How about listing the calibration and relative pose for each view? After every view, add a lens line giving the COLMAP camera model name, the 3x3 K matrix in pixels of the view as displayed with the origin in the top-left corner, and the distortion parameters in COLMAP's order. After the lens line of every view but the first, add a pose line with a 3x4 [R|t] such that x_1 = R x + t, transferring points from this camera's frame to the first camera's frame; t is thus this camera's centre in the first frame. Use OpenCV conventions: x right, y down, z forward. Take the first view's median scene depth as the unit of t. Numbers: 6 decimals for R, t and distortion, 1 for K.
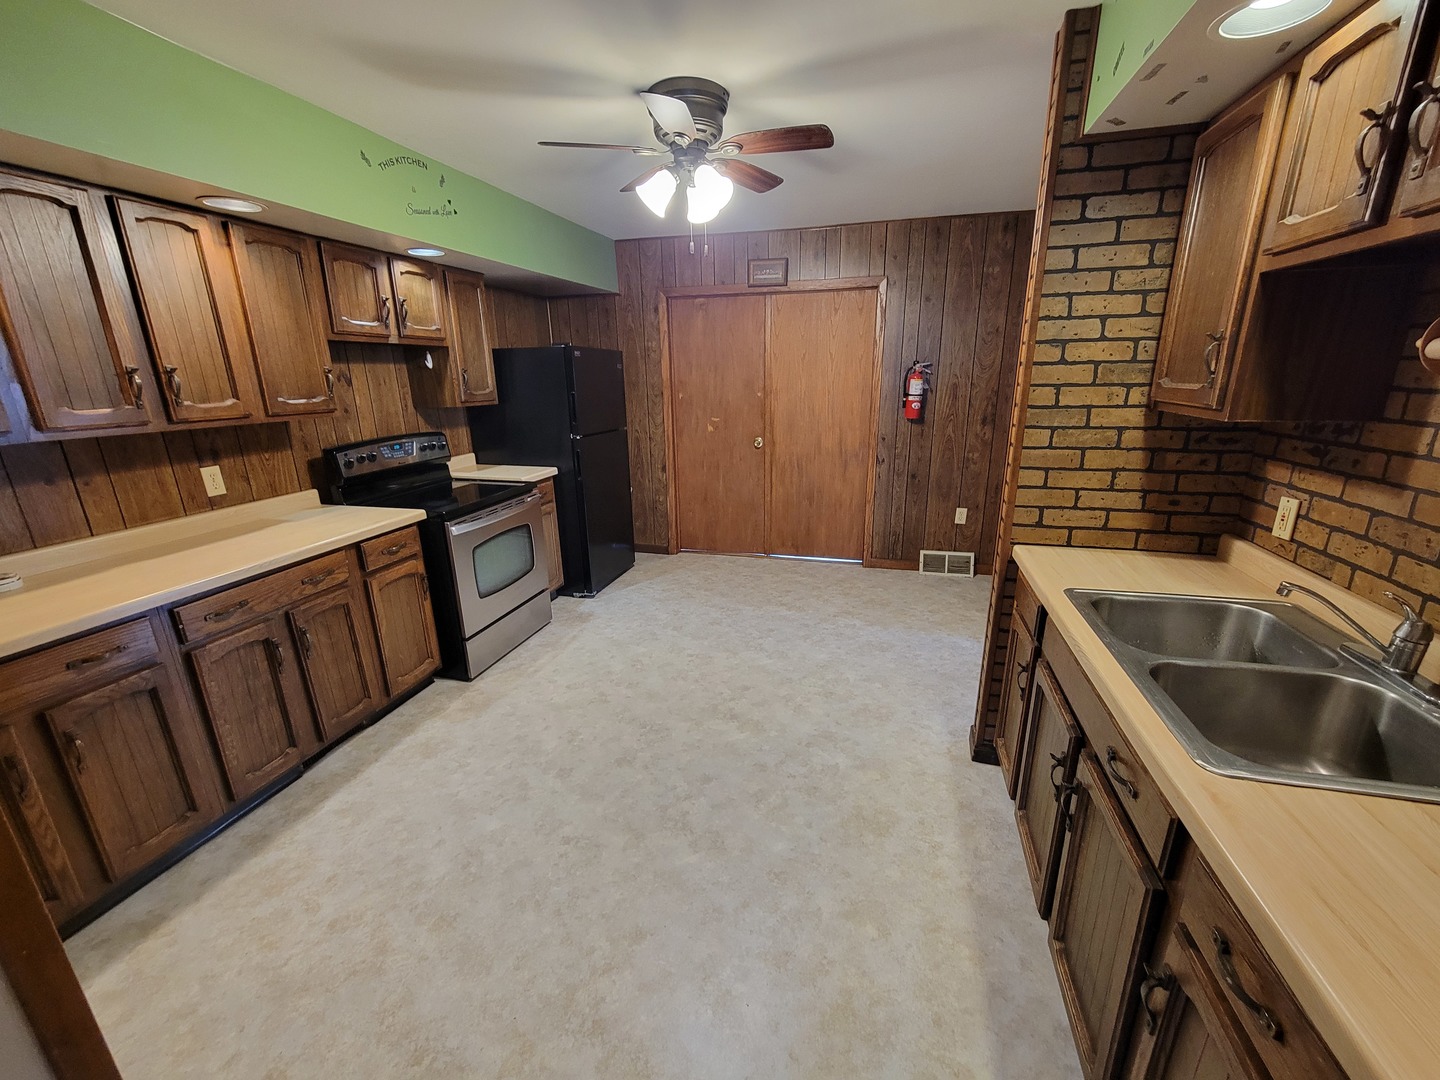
lens RADIAL K [[587.7, 0, 731.2], [0, 587.7, 552.3], [0, 0, 1]] dist [-0.002613, 0.000260]
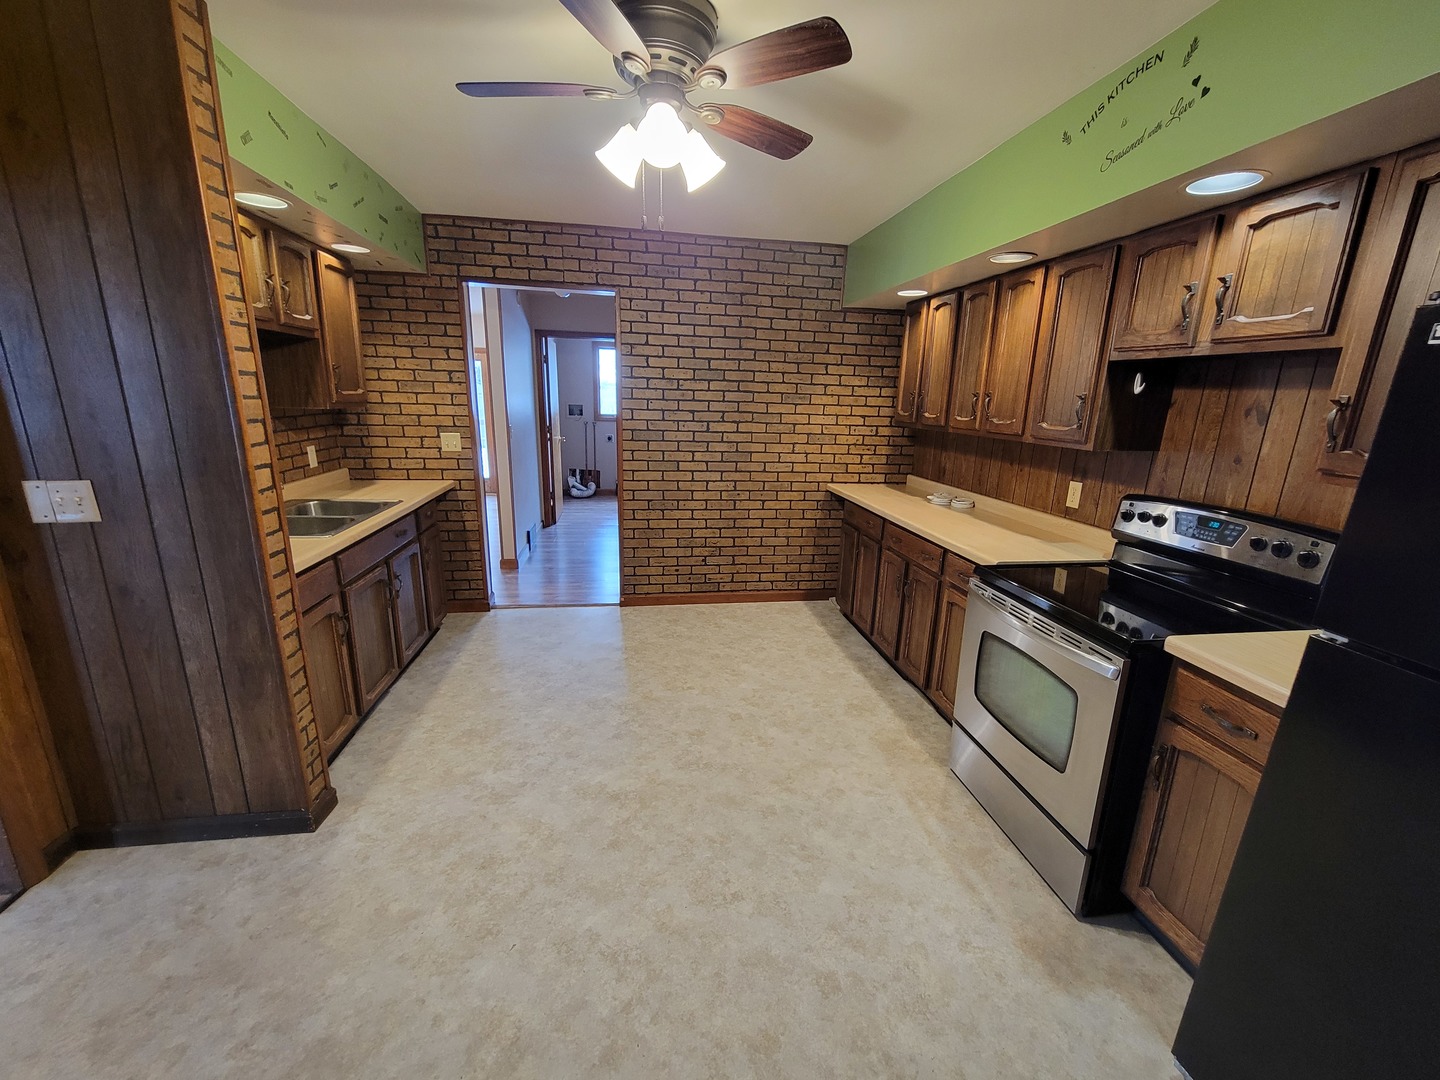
lens RADIAL K [[587.7, 0, 731.2], [0, 587.7, 552.3], [0, 0, 1]] dist [-0.002613, 0.000260]
pose [[-0.913370, 0.091155, -0.396794, 0.218102], [-0.137741, 0.847954, 0.511860, -0.662513], [0.383122, 0.522173, -0.761941, 2.149649]]
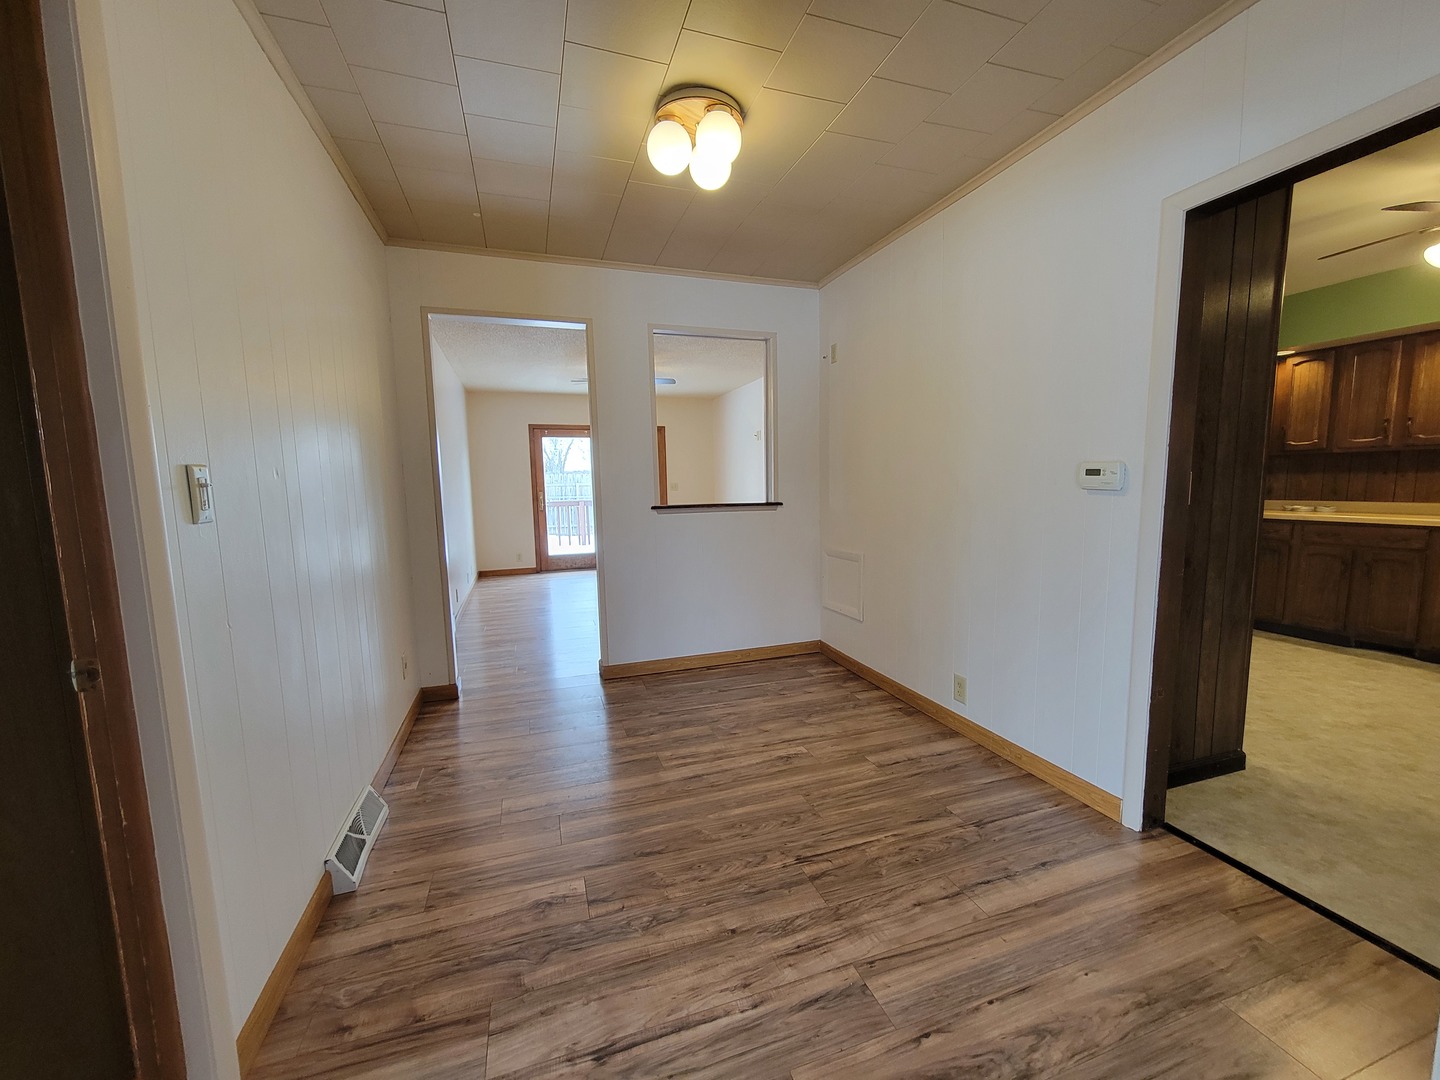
lens RADIAL K [[587.7, 0, 731.2], [0, 587.7, 552.3], [0, 0, 1]] dist [-0.002613, 0.000260]
pose [[-0.832270, 0.095409, -0.546098, 2.098067], [-0.132481, 0.922307, 0.363042, -0.325957], [0.538307, 0.374496, -0.754969, 1.496021]]
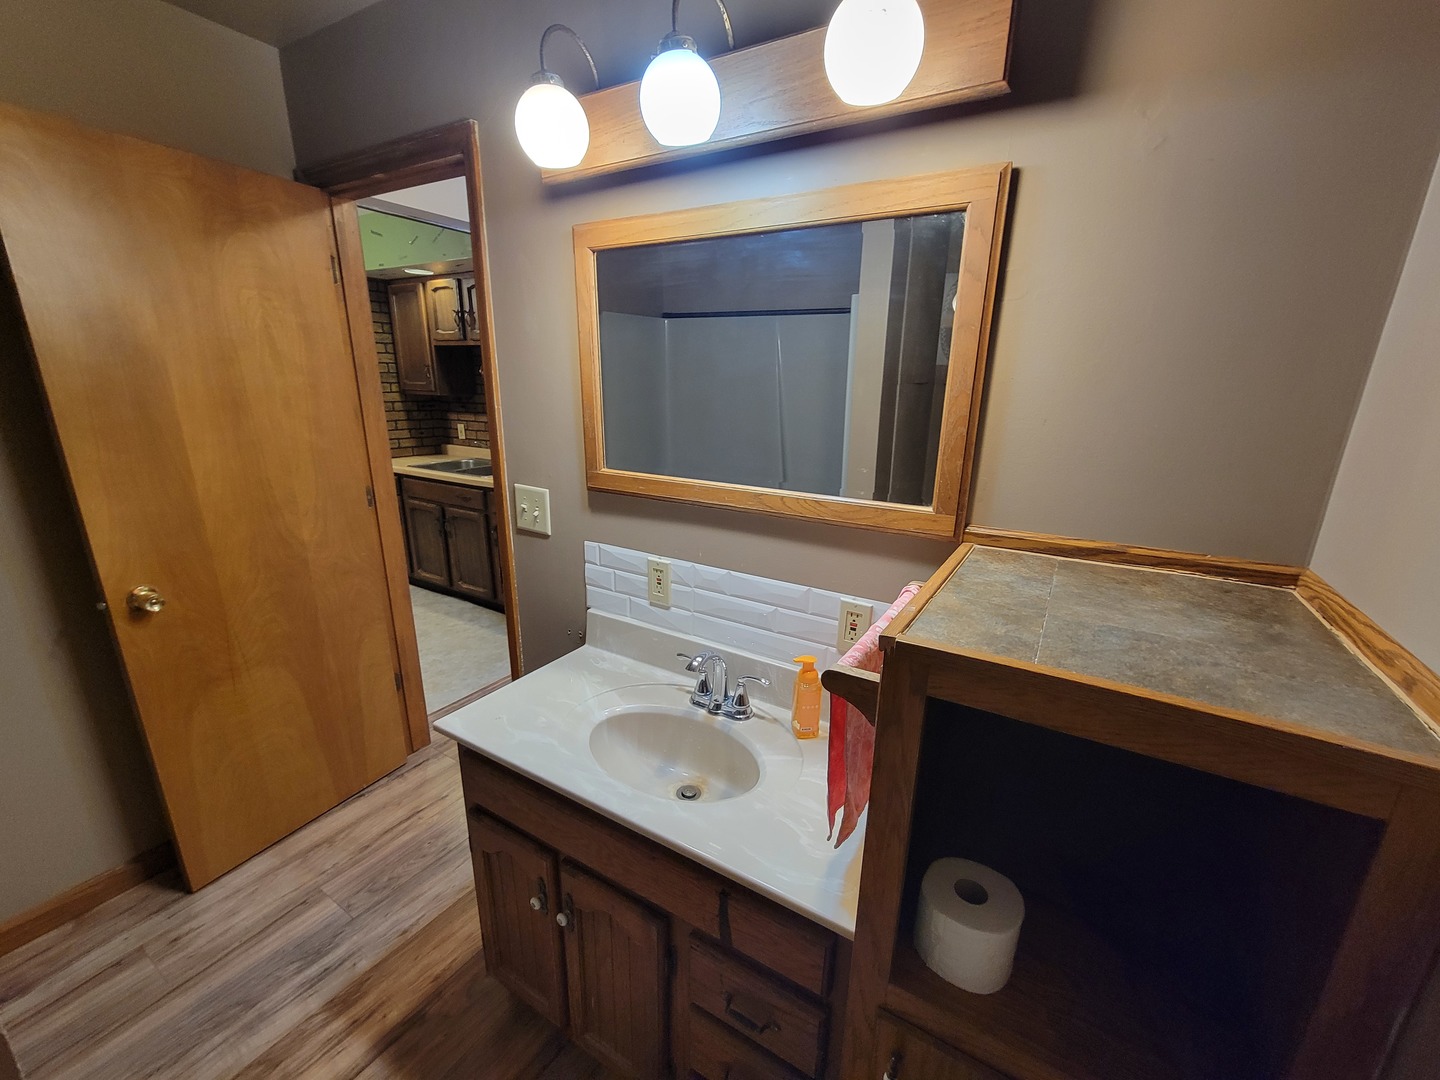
lens RADIAL K [[587.7, 0, 731.2], [0, 587.7, 552.3], [0, 0, 1]] dist [-0.002613, 0.000260]
pose [[0.279089, -0.250057, 0.927136, -1.222870], [0.258187, 0.949487, 0.178365, 0.274545], [-0.924905, 0.189595, 0.329553, -0.850208]]
